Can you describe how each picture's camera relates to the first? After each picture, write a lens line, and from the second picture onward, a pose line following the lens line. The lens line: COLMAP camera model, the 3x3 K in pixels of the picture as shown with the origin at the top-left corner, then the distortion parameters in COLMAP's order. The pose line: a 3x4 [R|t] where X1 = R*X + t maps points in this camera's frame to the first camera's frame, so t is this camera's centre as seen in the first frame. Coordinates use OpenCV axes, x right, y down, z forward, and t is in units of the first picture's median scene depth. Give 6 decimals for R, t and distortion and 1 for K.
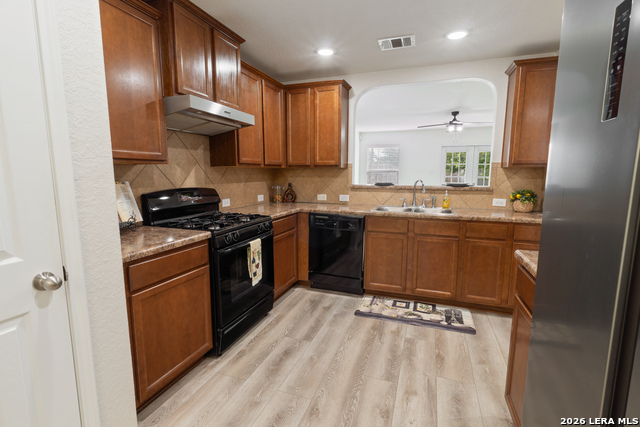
lens RADIAL K [[304.2, 0, 319.4], [0, 304.2, 214.2], [0, 0, 1]] dist [-0.000666, 0.000576]
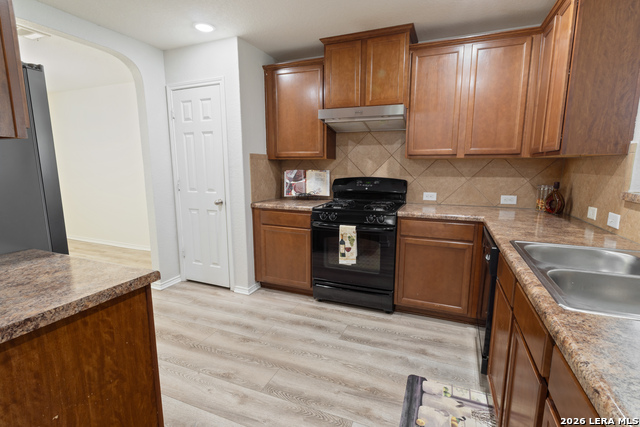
lens RADIAL K [[304.2, 0, 321.2], [0, 304.2, 213.4], [0, 0, 1]] dist [-0.000666, 0.000576]
pose [[-0.037793, 0.156369, -0.986975, 0.846129], [-0.137215, 0.977513, 0.160125, -0.117887], [0.989820, 0.141479, -0.015487, 0.877730]]
